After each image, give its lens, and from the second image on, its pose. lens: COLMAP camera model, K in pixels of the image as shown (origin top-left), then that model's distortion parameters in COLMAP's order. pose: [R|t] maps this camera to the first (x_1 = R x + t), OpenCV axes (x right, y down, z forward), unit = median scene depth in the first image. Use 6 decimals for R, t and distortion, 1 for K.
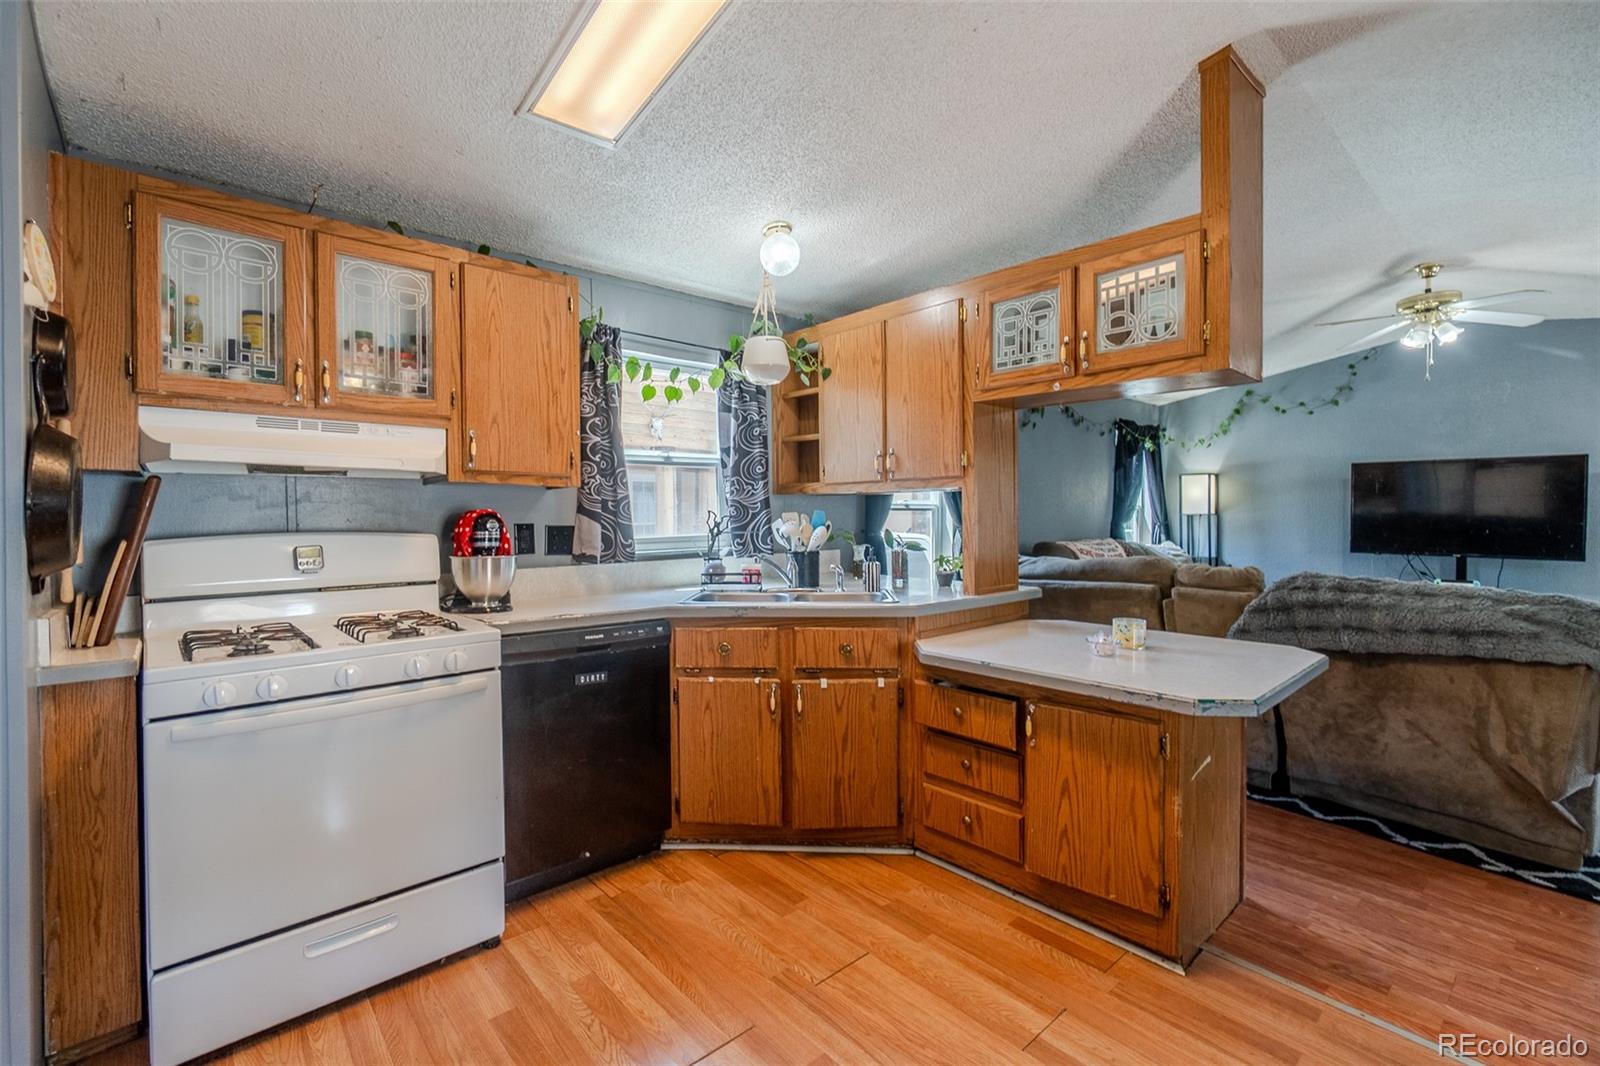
lens RADIAL K [[690.7, 0, 773.6], [0, 690.7, 523.7], [0, 0, 1]] dist [-0.006951, 0.000063]
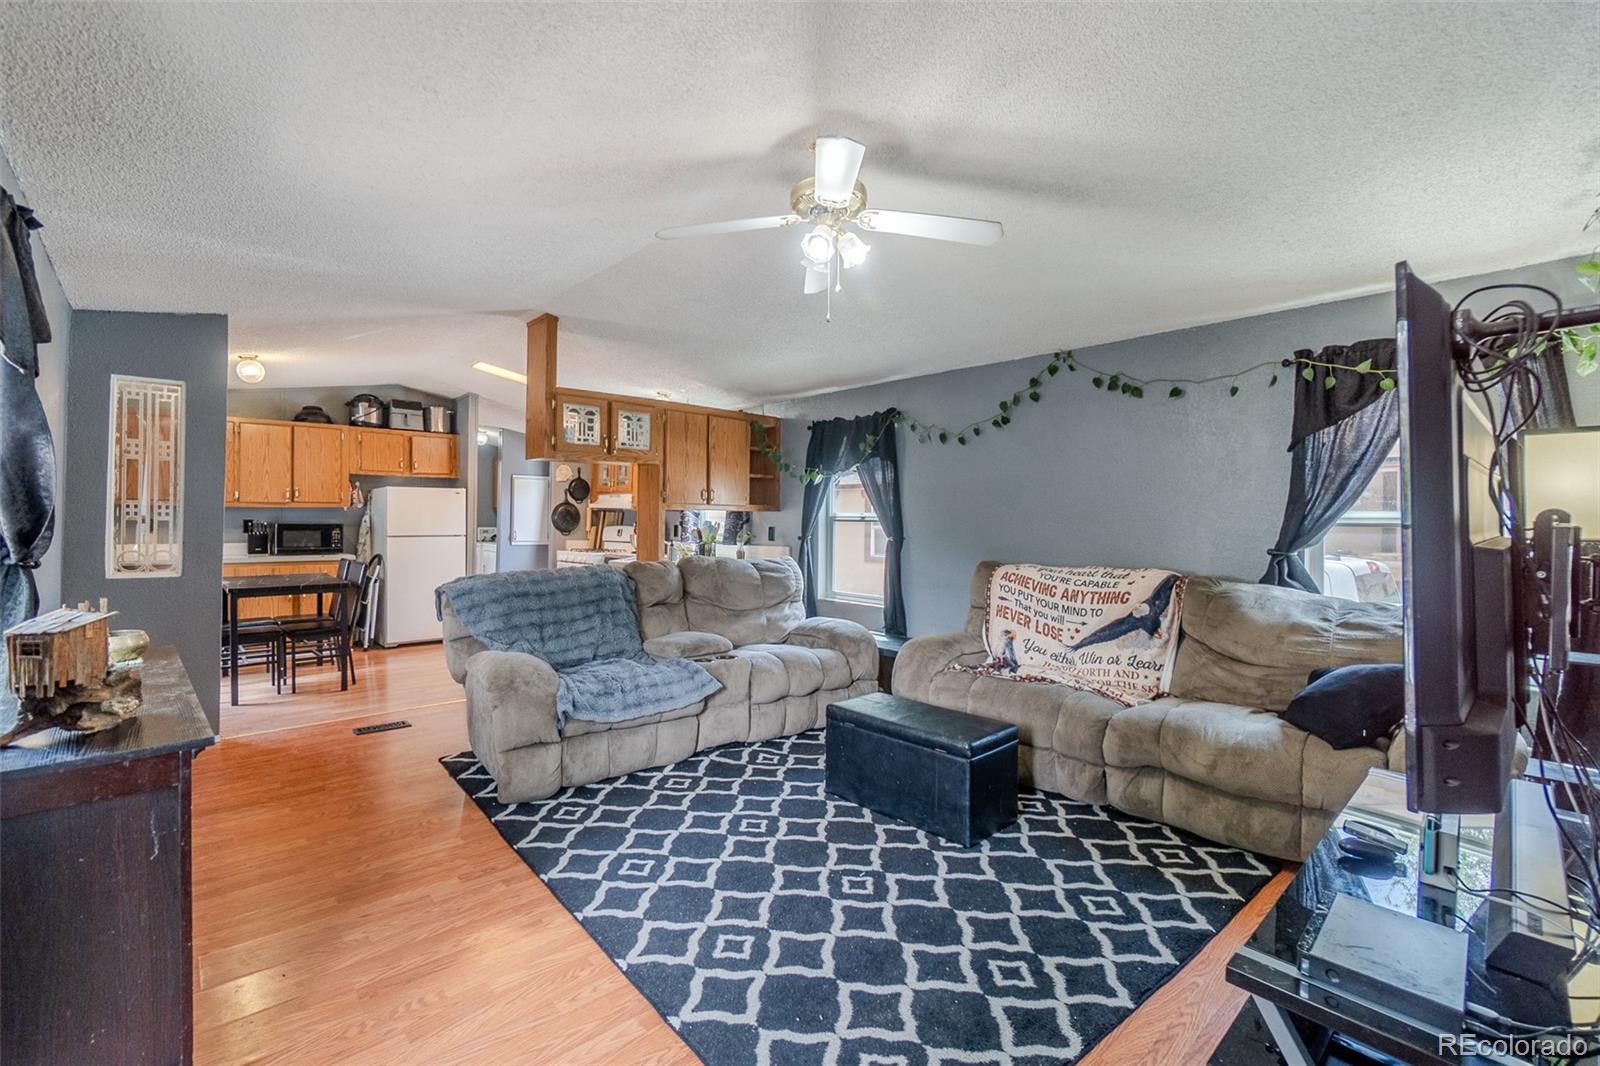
lens RADIAL K [[690.7, 0, 795.8], [0, 690.7, 522.1], [0, 0, 1]] dist [-0.006951, 0.000063]
pose [[0.043474, 0.006264, -0.999035, 2.575454], [-0.027094, 0.999620, 0.005089, -0.041257], [0.998687, 0.026846, 0.043627, 1.536015]]
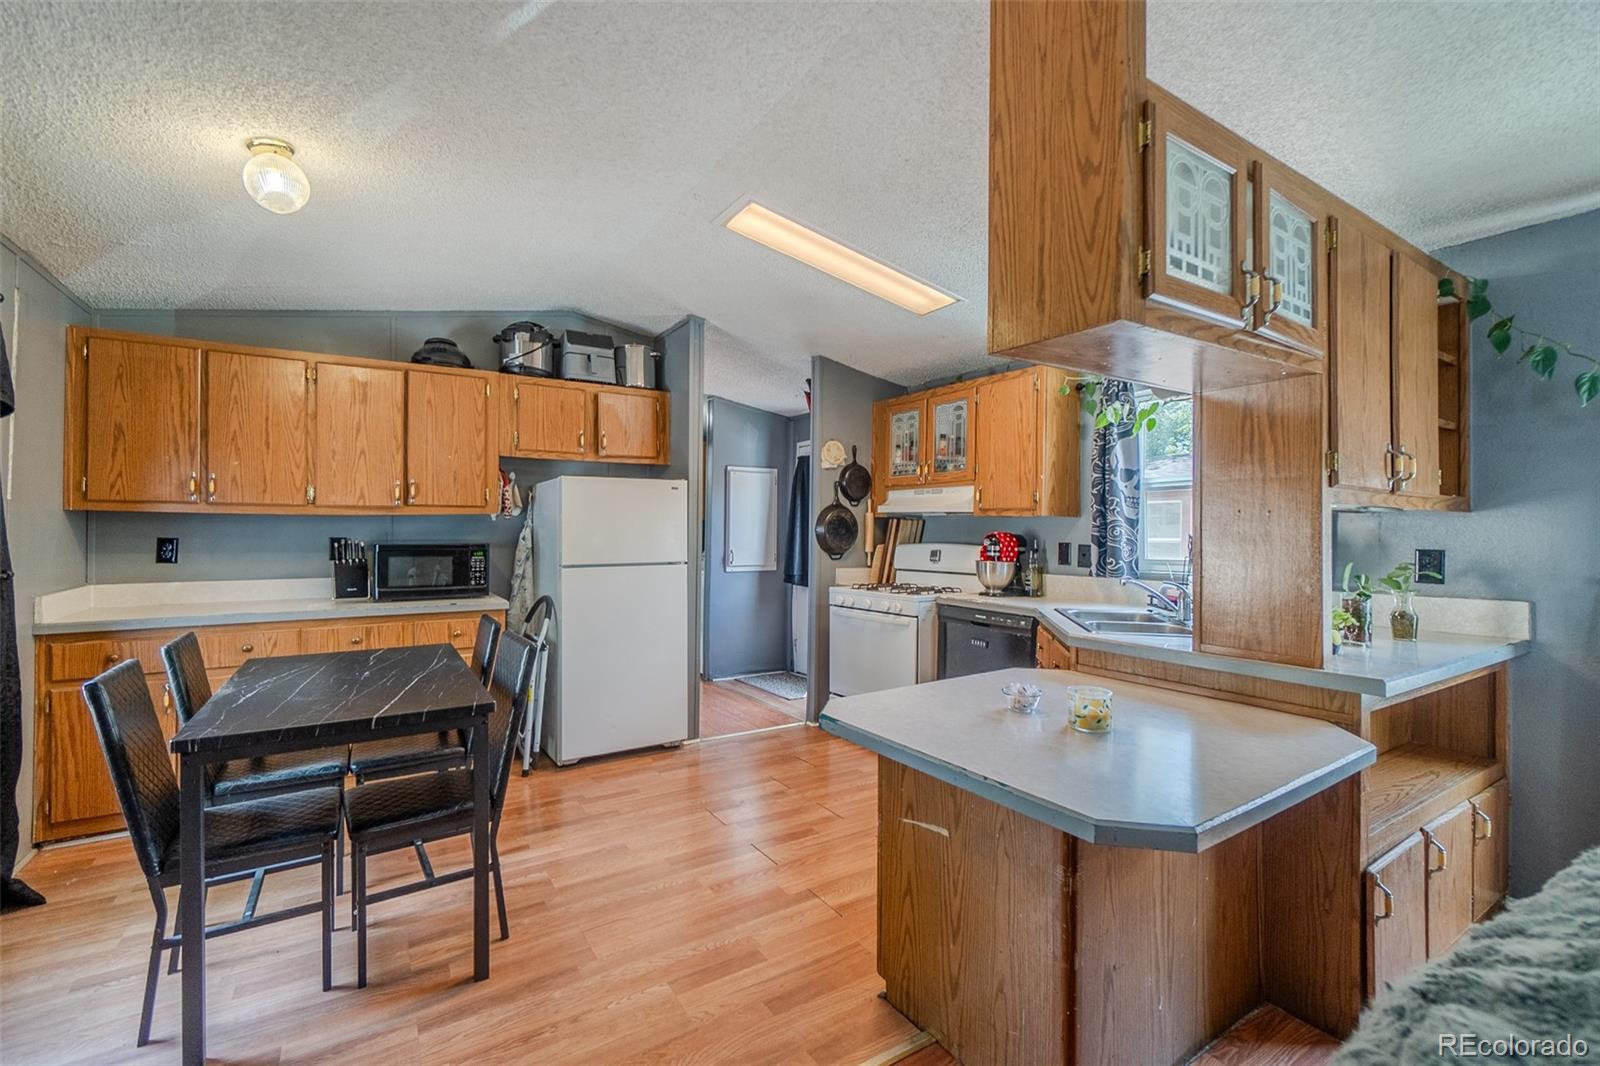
lens RADIAL K [[690.7, 0, 801.6], [0, 690.7, 525.0], [0, 0, 1]] dist [-0.006951, 0.000063]
pose [[-0.122535, -0.004001, -0.992456, 1.192449], [-0.020887, 0.999781, -0.001452, -0.025392], [0.992244, 0.020551, -0.122591, 0.731226]]
